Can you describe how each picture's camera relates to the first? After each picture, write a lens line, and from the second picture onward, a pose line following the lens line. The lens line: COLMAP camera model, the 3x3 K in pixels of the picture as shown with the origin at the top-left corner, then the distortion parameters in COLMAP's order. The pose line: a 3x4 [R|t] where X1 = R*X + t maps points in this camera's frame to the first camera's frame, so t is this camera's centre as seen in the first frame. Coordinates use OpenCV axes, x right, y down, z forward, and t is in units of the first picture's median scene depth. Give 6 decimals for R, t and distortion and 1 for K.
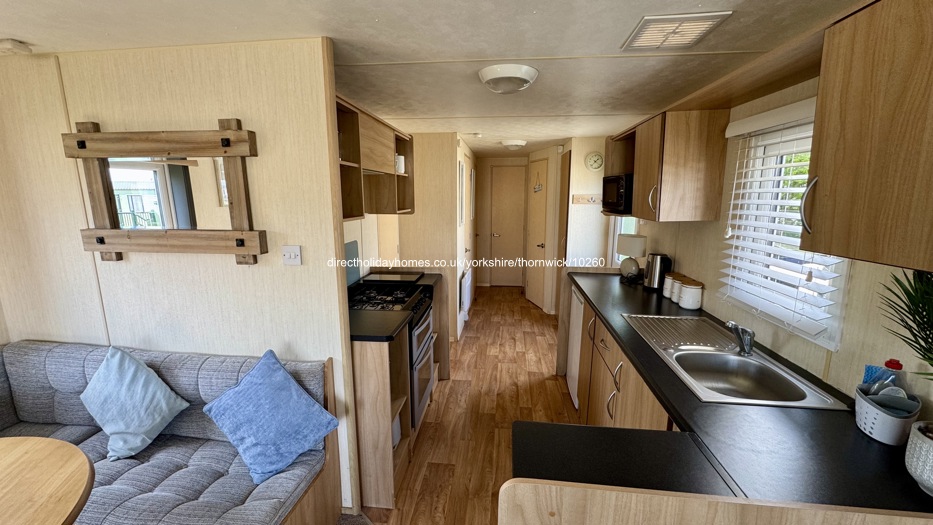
lens RADIAL K [[373.3, 0, 465.4], [0, 373.3, 263.1], [0, 0, 1]] dist [-0.002683, -0.000340]
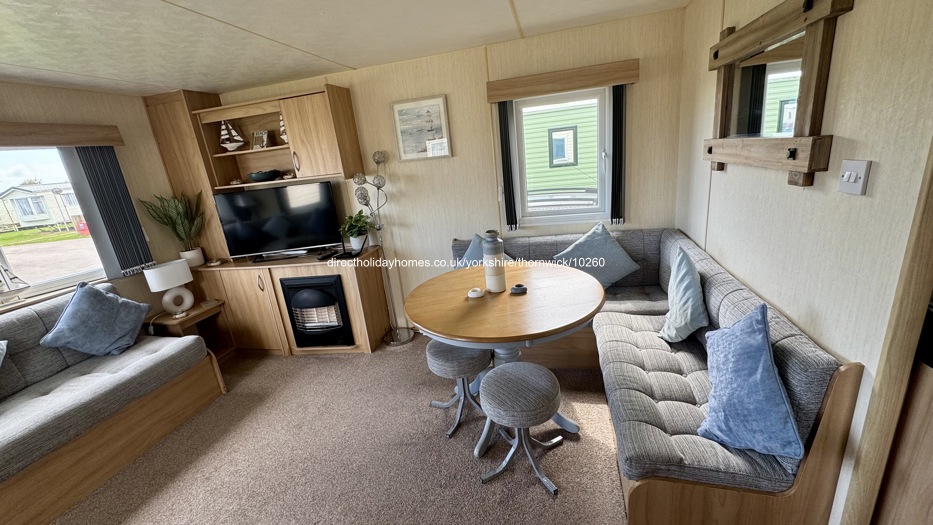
lens RADIAL K [[373.3, 0, 467.9], [0, 373.3, 265.9], [0, 0, 1]] dist [-0.002683, -0.000340]
pose [[-0.120765, 0.297583, -0.947027, 0.211271], [-0.074501, 0.948602, 0.307578, -0.022384], [0.989882, 0.107699, -0.092387, 0.433270]]
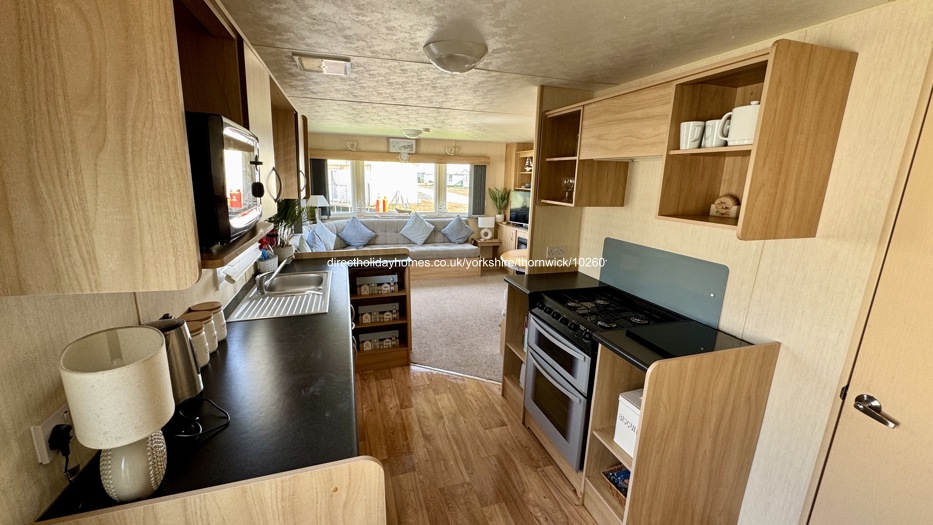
lens RADIAL K [[373.3, 0, 465.1], [0, 373.3, 263.7], [0, 0, 1]] dist [-0.002683, -0.000340]
pose [[-0.918047, 0.062514, -0.391511, 0.930053], [-0.095283, 0.923761, 0.370928, -0.832408], [0.384851, 0.377834, -0.842099, 4.678678]]
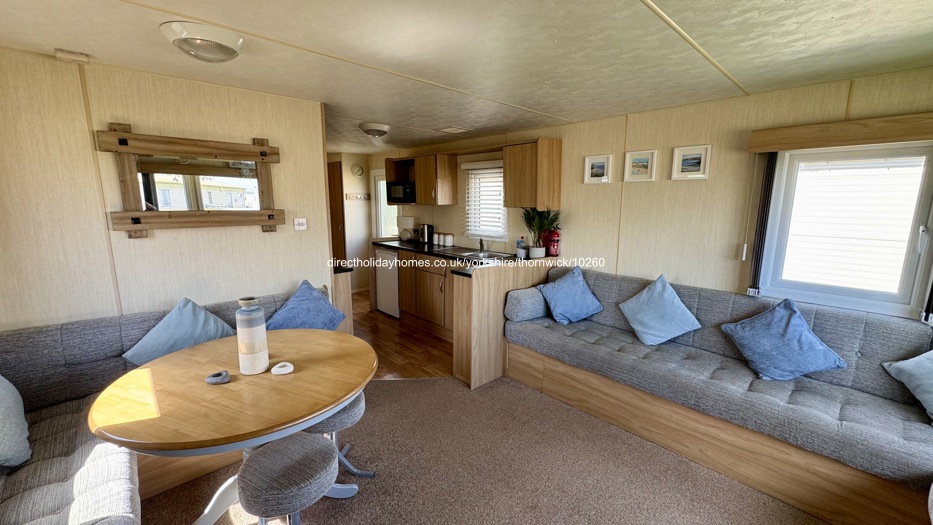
lens RADIAL K [[373.3, 0, 469.2], [0, 373.3, 264.6], [0, 0, 1]] dist [-0.002683, -0.000340]
pose [[0.643335, -0.127456, 0.754901, -1.190993], [0.130893, 0.989838, 0.055574, 0.153177], [-0.754313, 0.063059, 0.653480, -0.598109]]
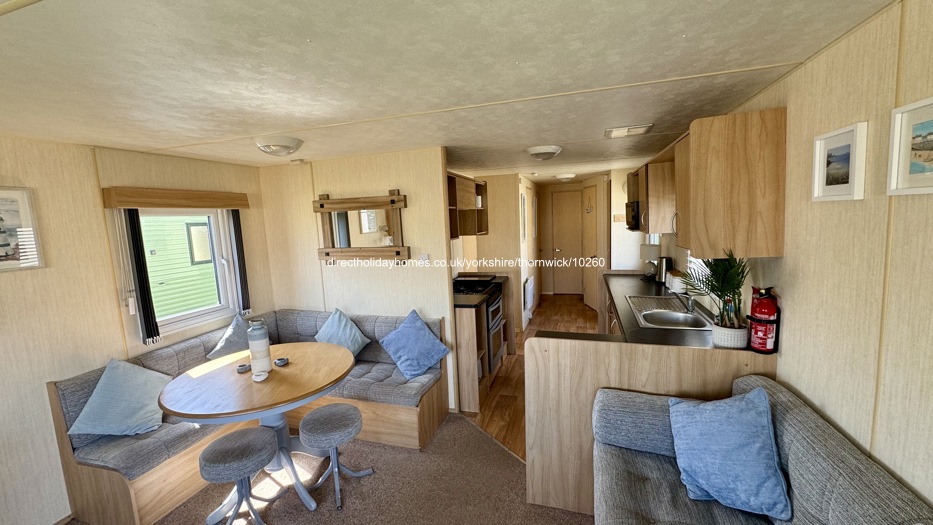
lens RADIAL K [[373.3, 0, 466.1], [0, 373.3, 263.9], [0, 0, 1]] dist [-0.002683, -0.000340]
pose [[0.981392, -0.020119, -0.190956, 0.089265], [0.010476, 0.998624, -0.051375, 0.093868], [0.191727, 0.048419, 0.980253, -0.734054]]
